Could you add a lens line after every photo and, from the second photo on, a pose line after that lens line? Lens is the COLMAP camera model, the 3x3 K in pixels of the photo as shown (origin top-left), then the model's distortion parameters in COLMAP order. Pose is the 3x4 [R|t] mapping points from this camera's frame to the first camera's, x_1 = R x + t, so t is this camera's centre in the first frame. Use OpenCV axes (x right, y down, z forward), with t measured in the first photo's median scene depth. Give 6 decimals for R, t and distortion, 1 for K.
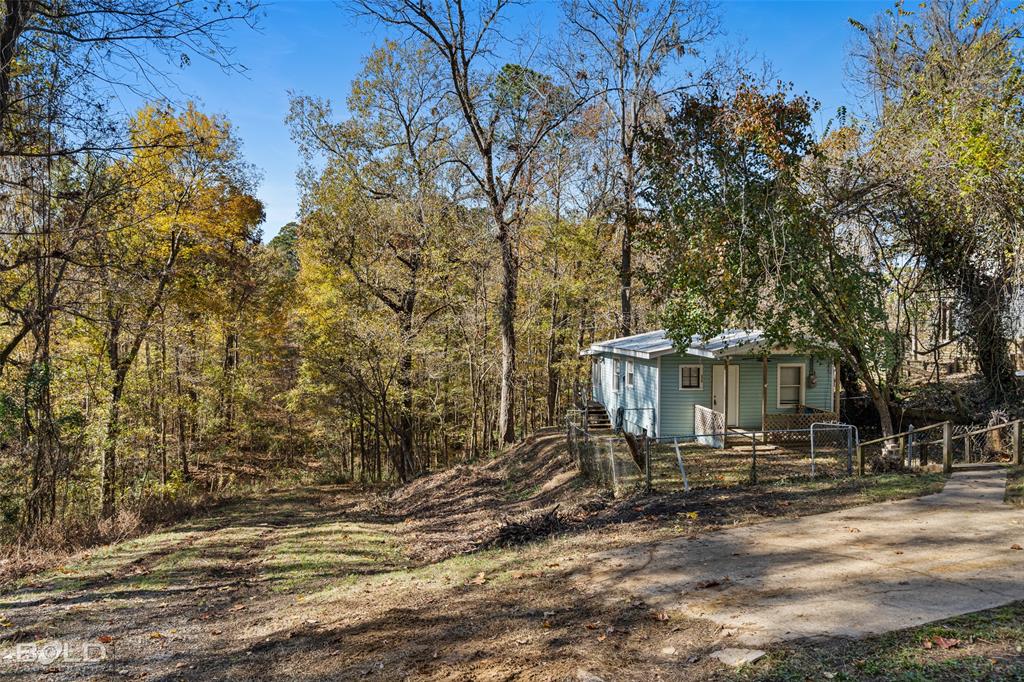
lens RADIAL K [[685.0, 0, 512.0], [0, 685.0, 341.0], [0, 0, 1]] dist [0.002599, -0.000669]
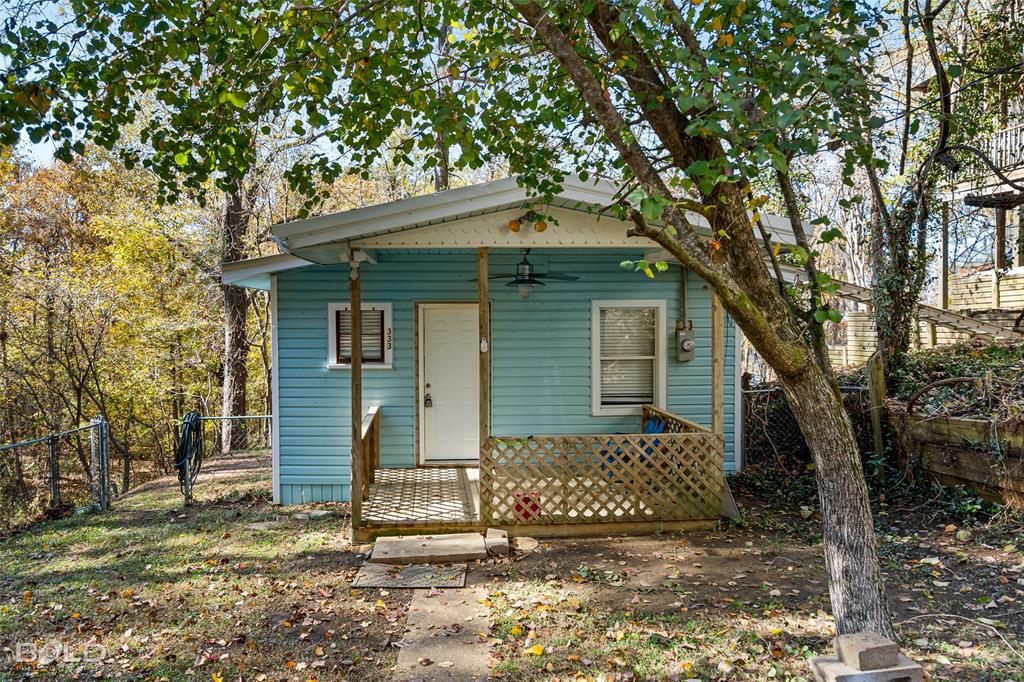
lens RADIAL K [[703.1, 0, 489.9], [0, 703.1, 336.9], [0, 0, 1]] dist [-0.004542, -0.000663]
pose [[0.999323, -0.003394, -0.036643, 0.342766], [0.003184, 0.999978, -0.005781, 0.055482], [0.036662, 0.005660, 0.999312, 0.597567]]
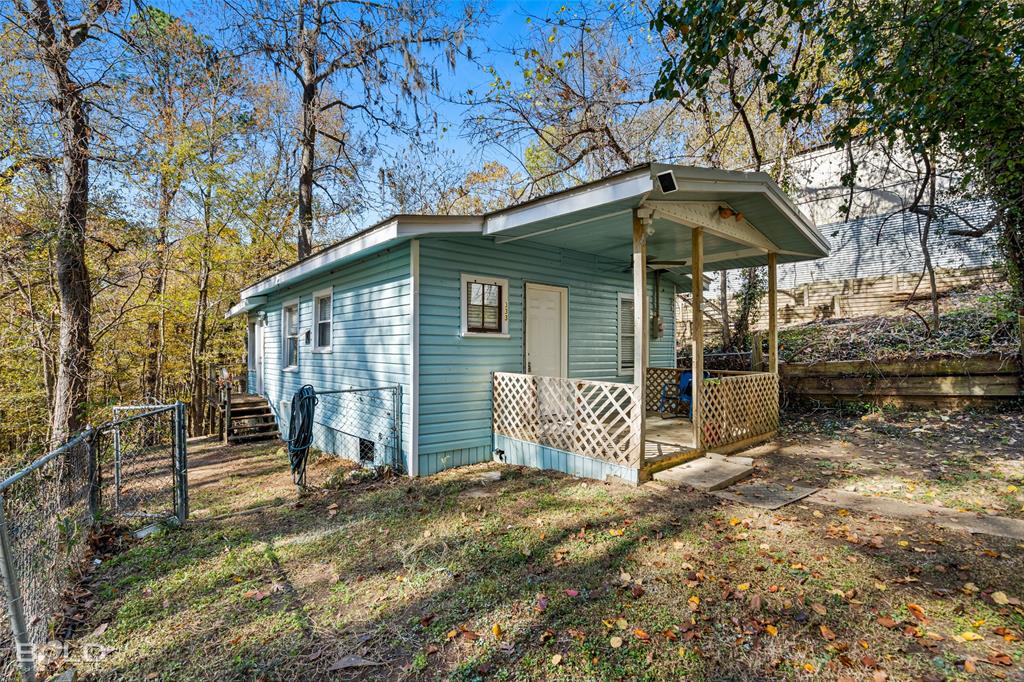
lens RADIAL K [[458.2, 0, 505.6], [0, 458.2, 343.2], [0, 0, 1]] dist [-0.001616, -0.000017]
pose [[0.831378, 0.007211, 0.555661, 0.114428], [0.014670, 0.999283, -0.034917, 0.083727], [-0.555514, 0.037181, 0.830676, 0.749203]]
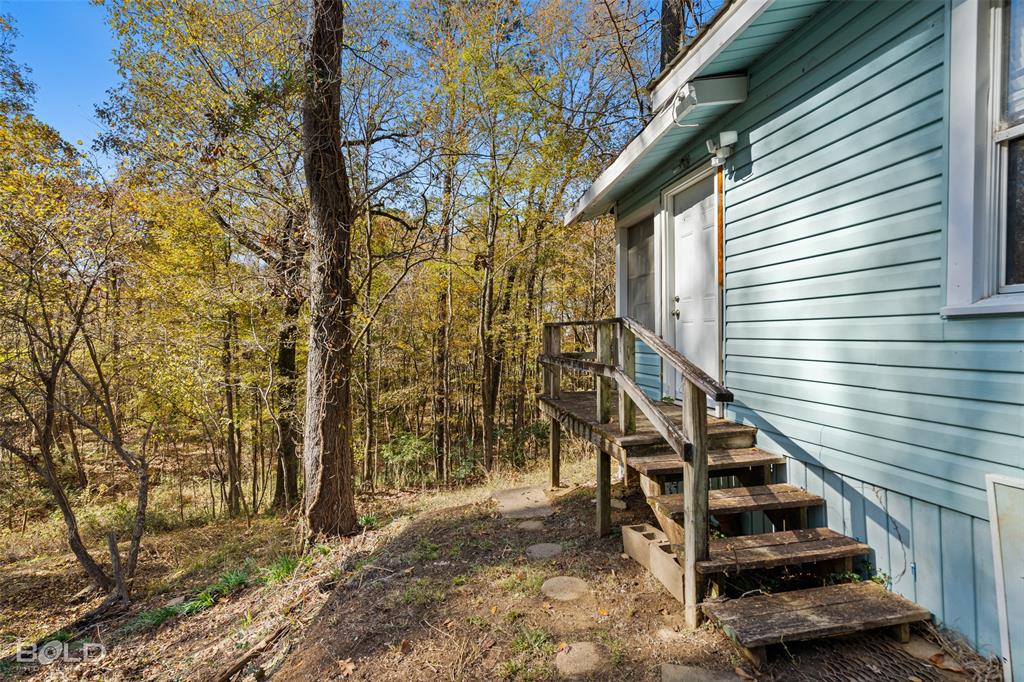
lens RADIAL K [[458.2, 0, 505.6], [0, 458.2, 343.2], [0, 0, 1]] dist [-0.001616, -0.000017]
pose [[0.997497, -0.005460, 0.070496, 0.089160], [0.006202, 0.999928, -0.010313, 0.096927], [-0.070435, 0.010724, 0.997459, 1.149575]]
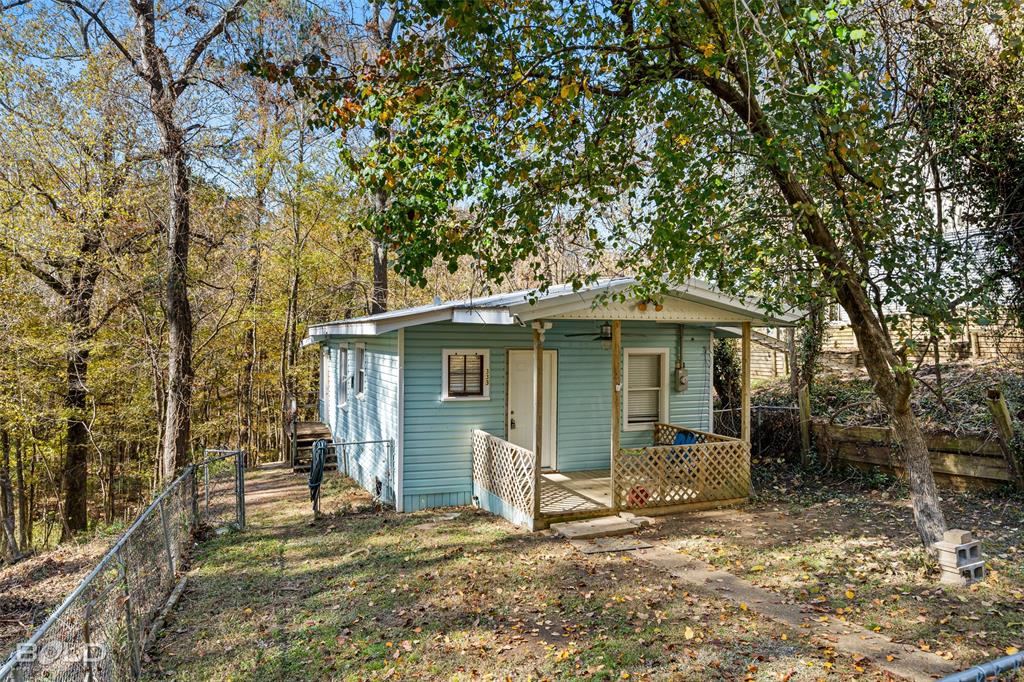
lens RADIAL K [[685.0, 0, 512.0], [0, 685.0, 341.0], [0, 0, 1]] dist [0.002599, -0.000669]
pose [[0.958084, 0.005783, 0.286429, 0.148965], [-0.000323, 0.999817, -0.019108, 0.037629], [-0.286487, 0.018215, 0.957911, 0.509122]]
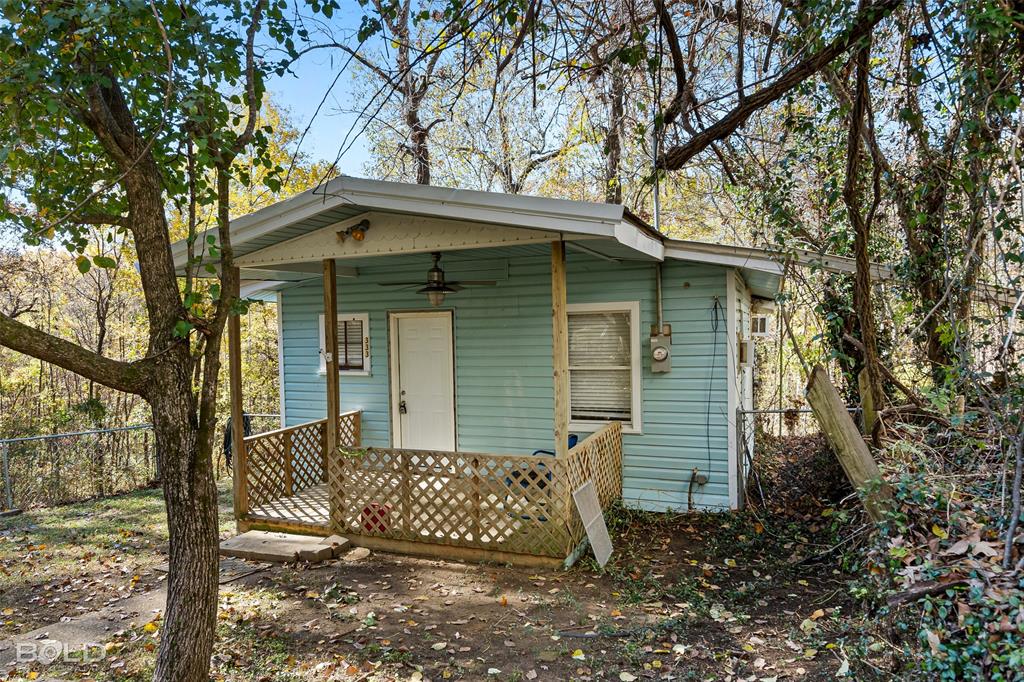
lens RADIAL K [[699.2, 0, 472.7], [0, 699.2, 340.7], [0, 0, 1]] dist [-0.038167, -0.000137]
pose [[0.864676, -0.009880, -0.502233, 0.530473], [0.007674, 0.999950, -0.006460, 0.053386], [0.502271, 0.001732, 0.864708, 0.663787]]
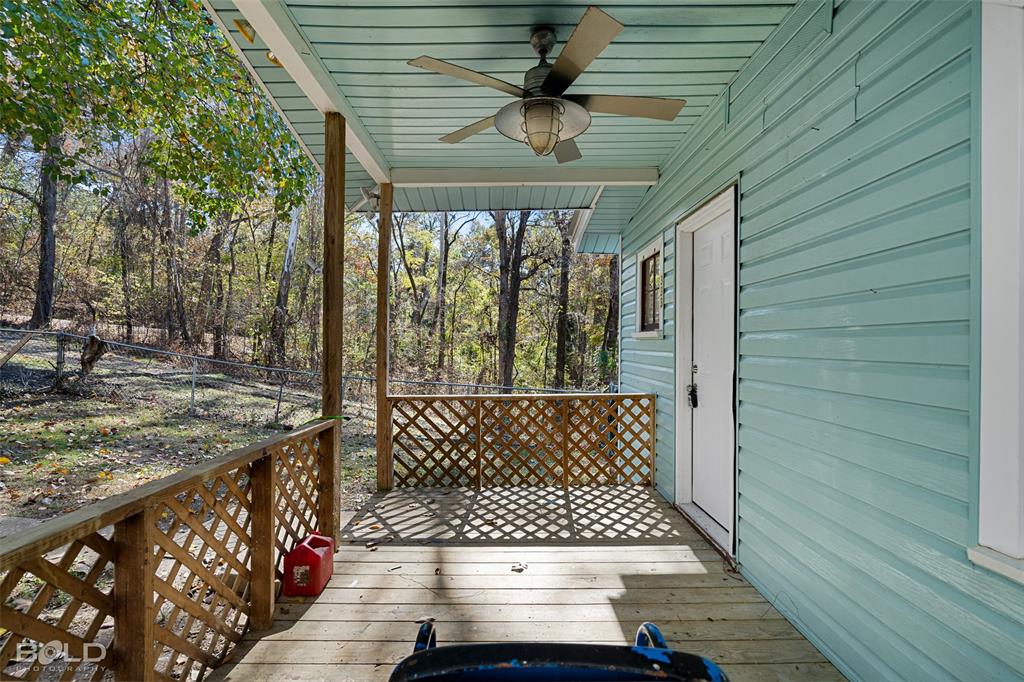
lens RADIAL K [[458.2, 0, 505.6], [0, 458.2, 343.2], [0, 0, 1]] dist [-0.001616, -0.000017]
pose [[-0.113133, -0.002564, -0.993577, 0.442119], [-0.036662, 0.999326, 0.001596, 0.074485], [0.992903, 0.036607, -0.113151, 0.950872]]
